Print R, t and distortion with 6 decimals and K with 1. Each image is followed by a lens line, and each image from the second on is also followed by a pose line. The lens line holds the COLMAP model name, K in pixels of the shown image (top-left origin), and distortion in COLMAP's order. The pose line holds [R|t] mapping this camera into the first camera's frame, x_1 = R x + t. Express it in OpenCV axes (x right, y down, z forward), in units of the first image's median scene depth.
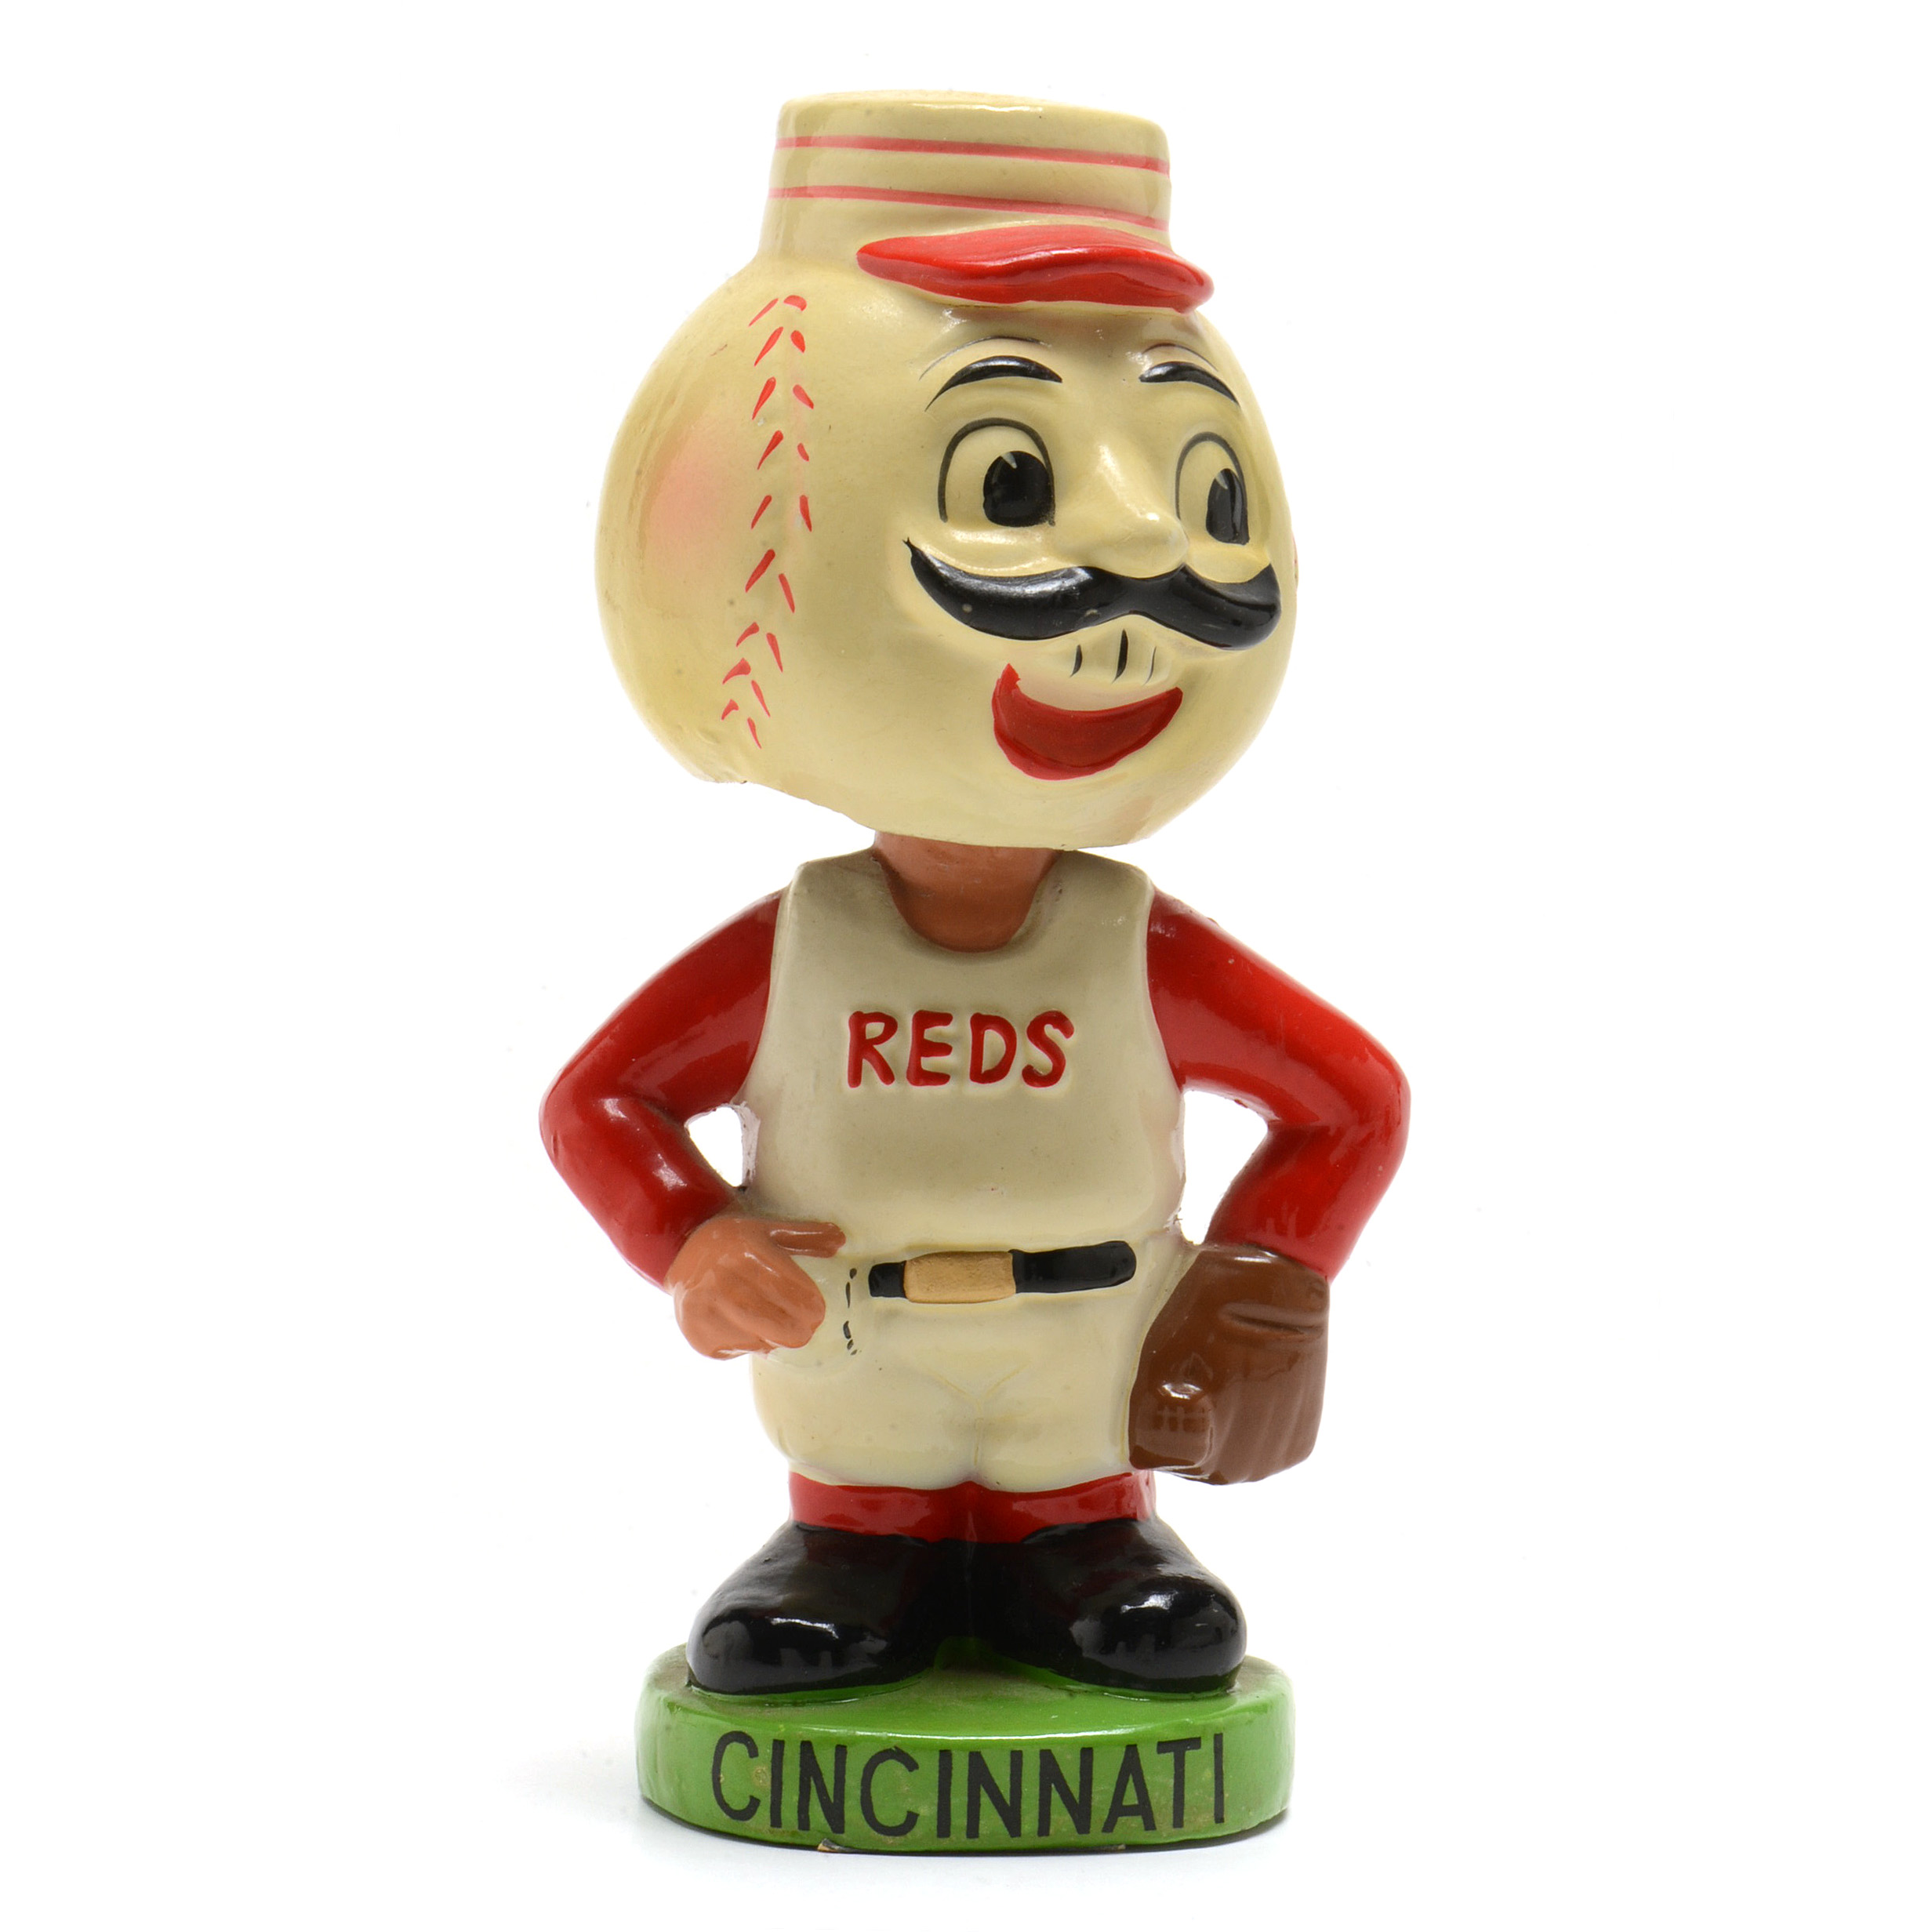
lens RADIAL K [[9823.8, 0, 976.3], [0, 9823.8, 963.5], [0, 0, 1]] dist [-0.290484, 0.000000]
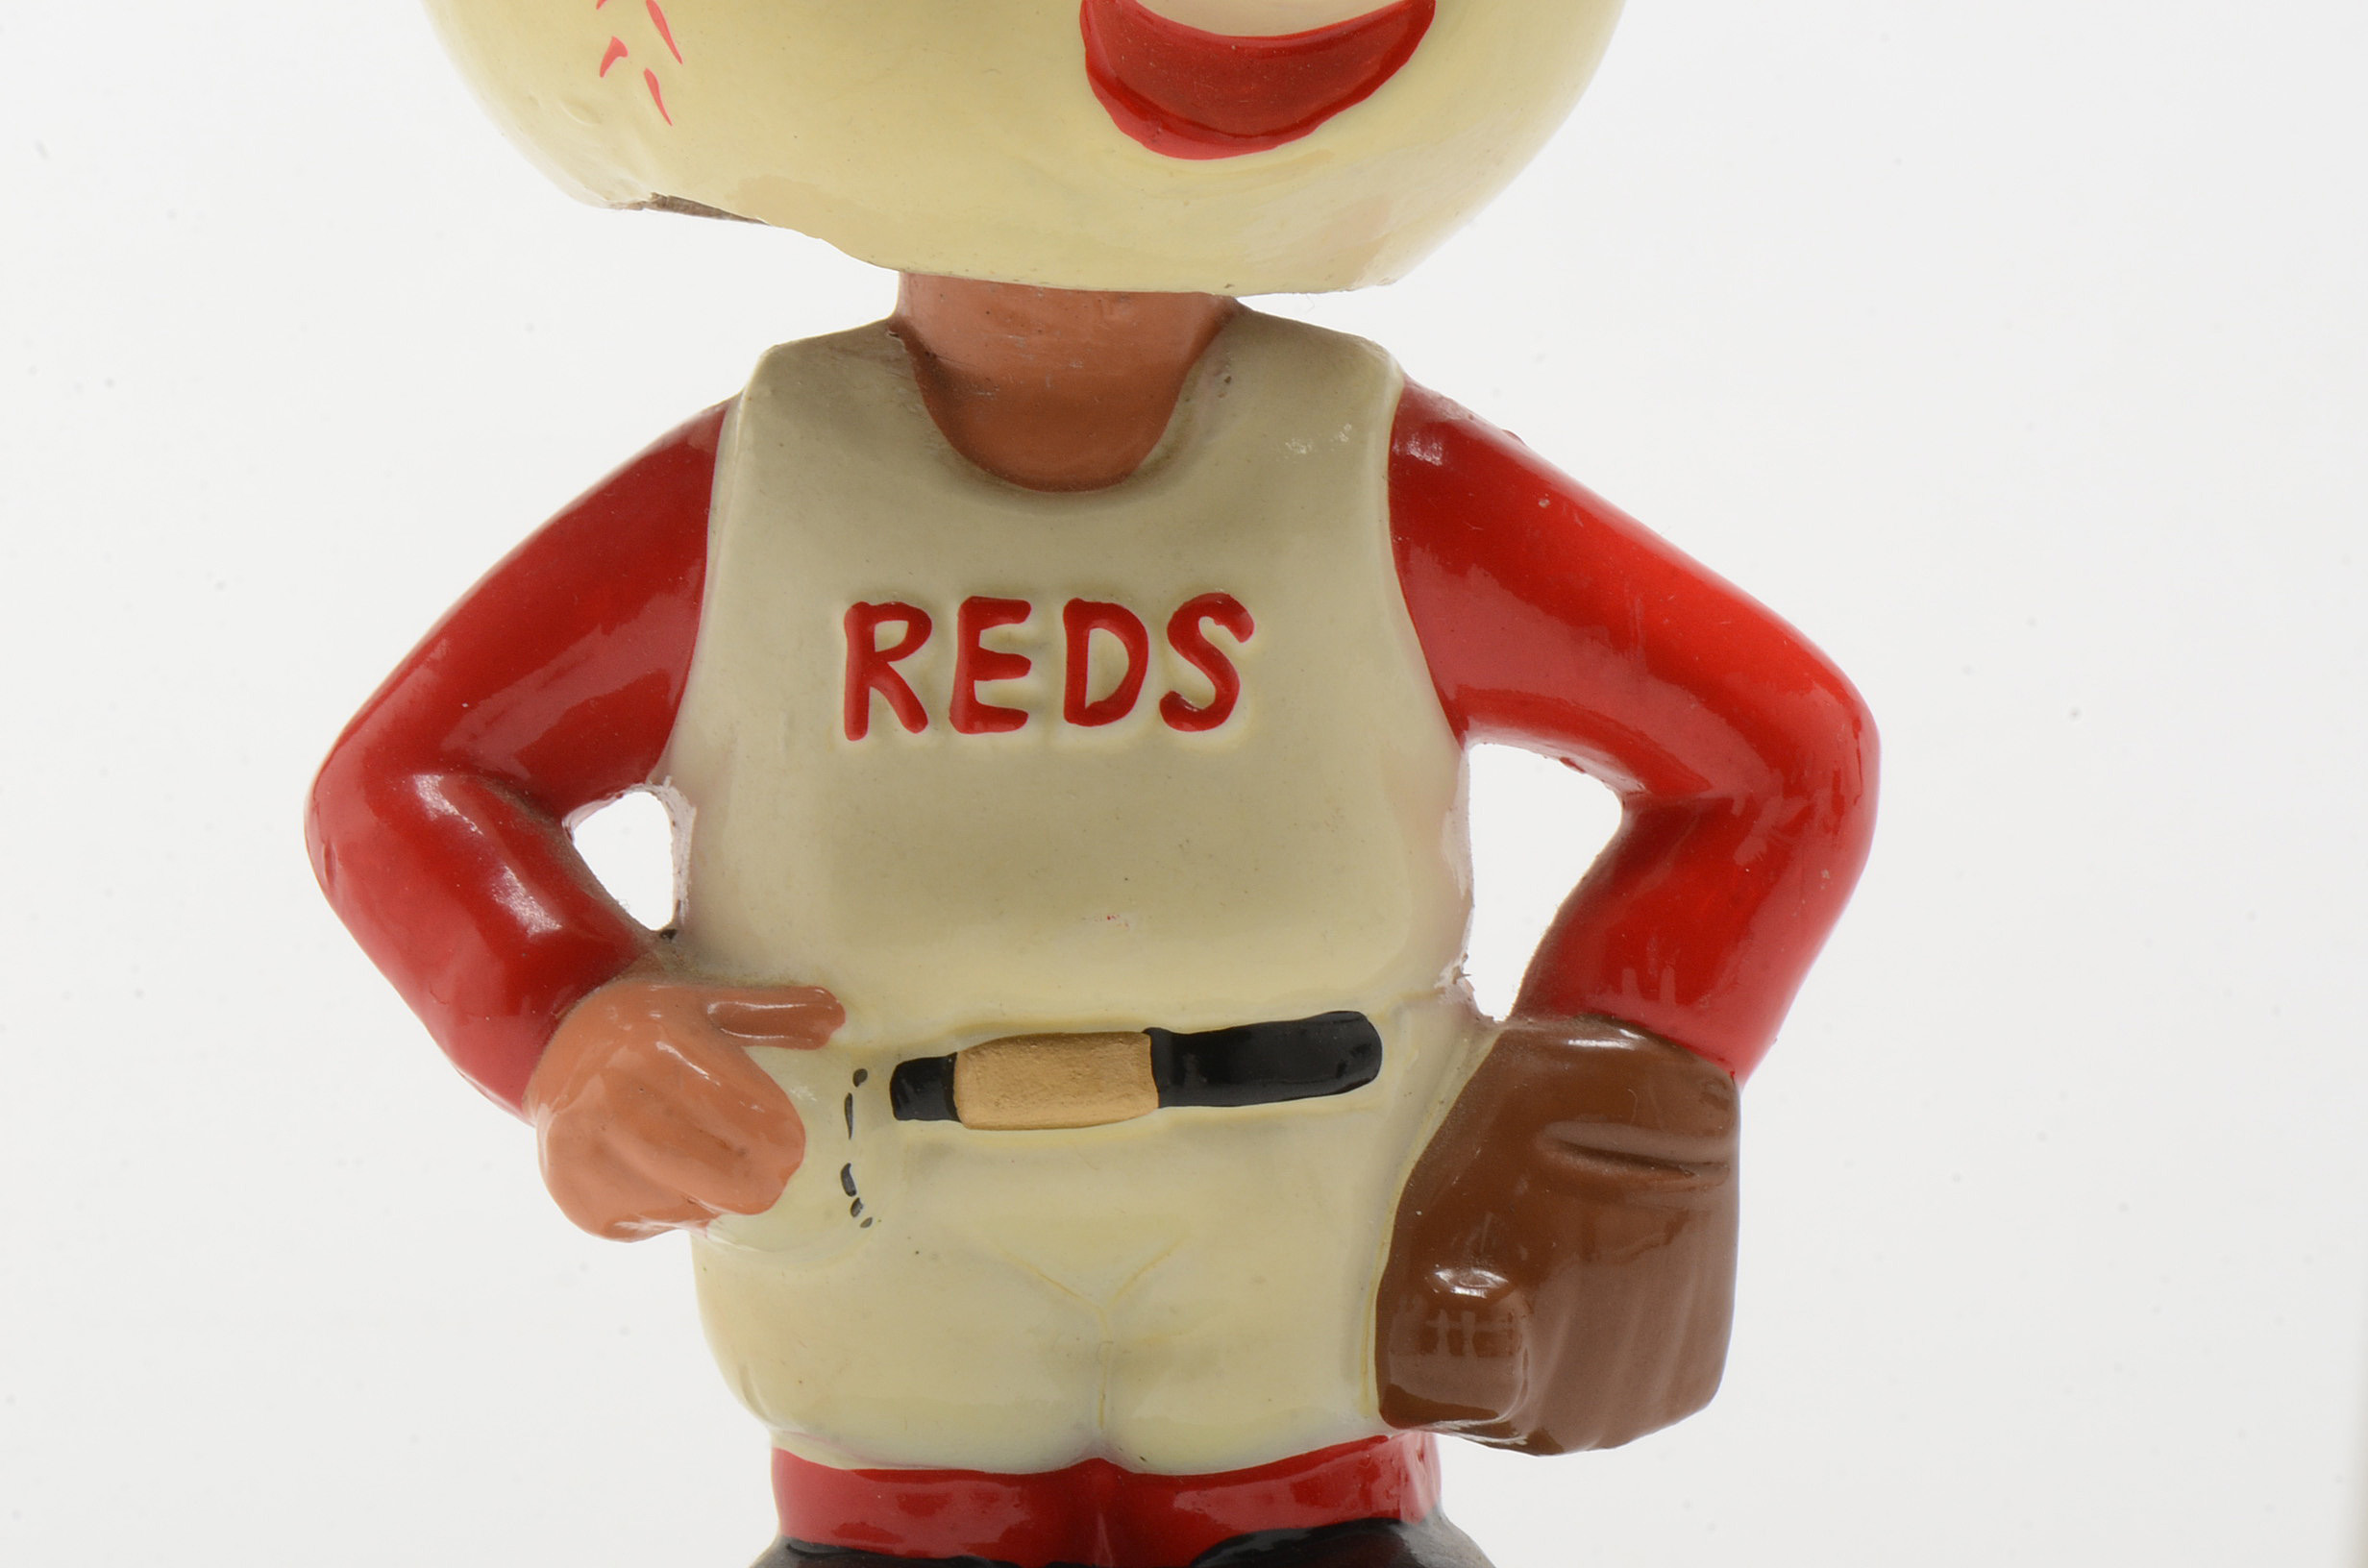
lens RADIAL K [[13478.7, 0, 1183.8], [0, 13478.7, 797.0], [0, 0, 1]] dist [-0.648819, 0.000000]
pose [[0.999281, -0.022655, -0.030393, 0.028359], [0.022340, 0.999694, -0.010658, 0.023956], [0.030625, 0.009971, 0.999481, 0.245015]]
